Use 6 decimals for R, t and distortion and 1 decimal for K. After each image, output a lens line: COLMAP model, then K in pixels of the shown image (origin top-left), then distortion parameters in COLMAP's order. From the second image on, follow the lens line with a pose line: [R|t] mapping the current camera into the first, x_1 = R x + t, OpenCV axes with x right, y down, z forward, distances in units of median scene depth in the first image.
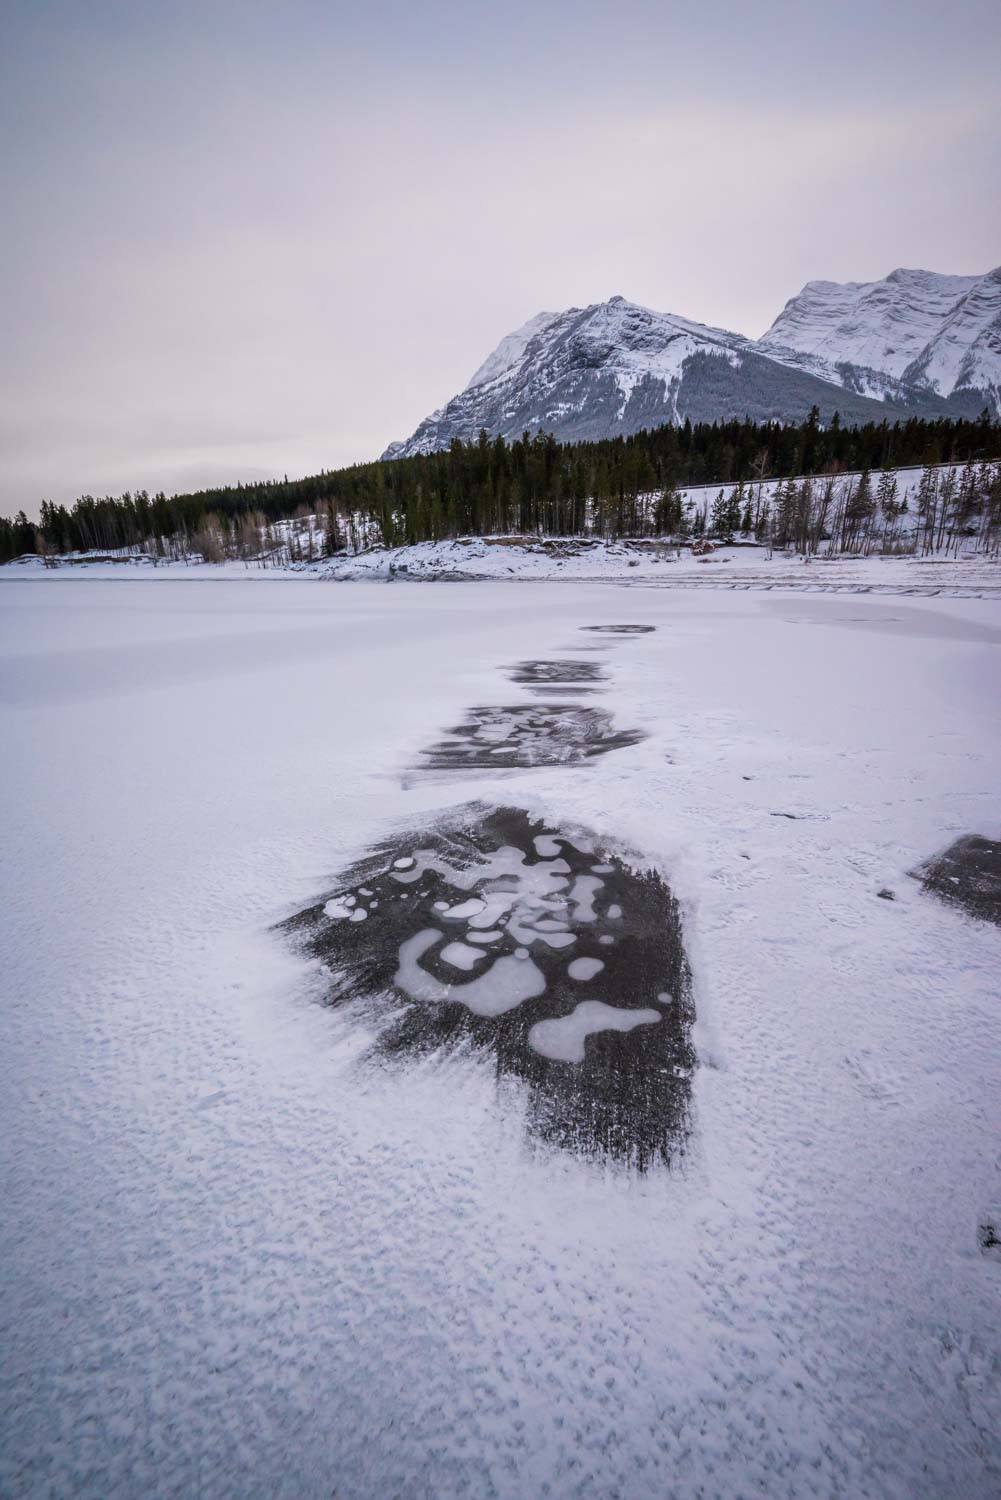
lens RADIAL K [[591.6, 0, 497.1], [0, 591.6, 754.1], [0, 0, 1]] dist [0.000890, -0.000190]
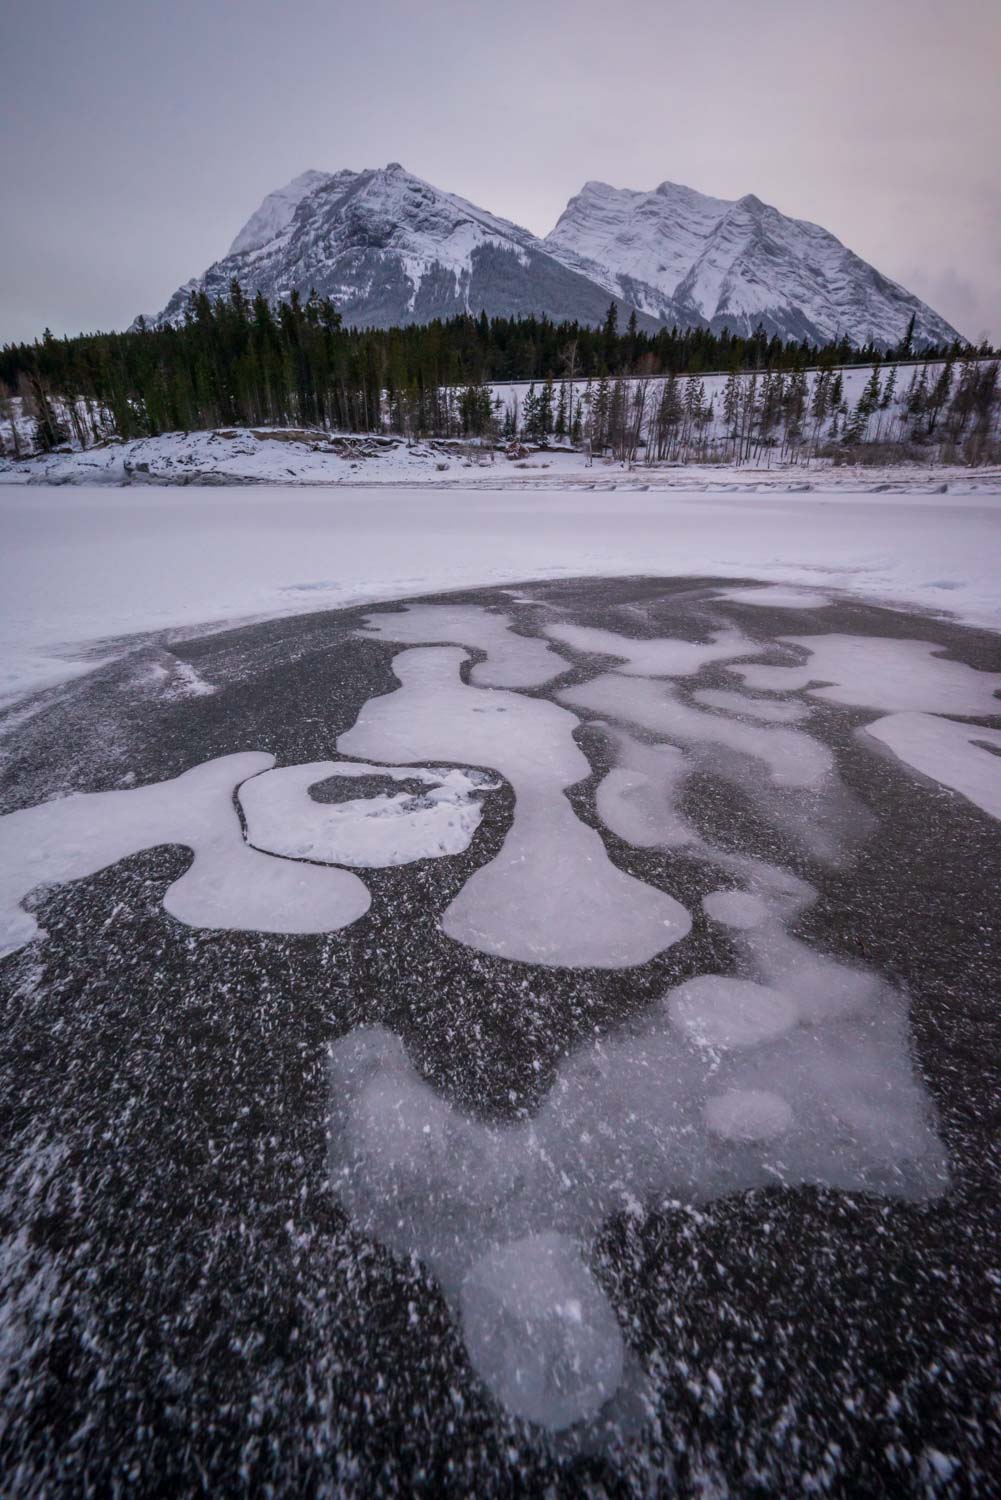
lens RADIAL K [[594.1, 0, 500.5], [0, 594.1, 750.0], [0, 0, 1]] dist [-0.000099, -0.000517]
pose [[0.952027, -0.109389, 0.285793, 0.019557], [0.073862, 0.988455, 0.132291, -0.024921], [-0.296965, -0.104836, 0.949116, 0.109085]]
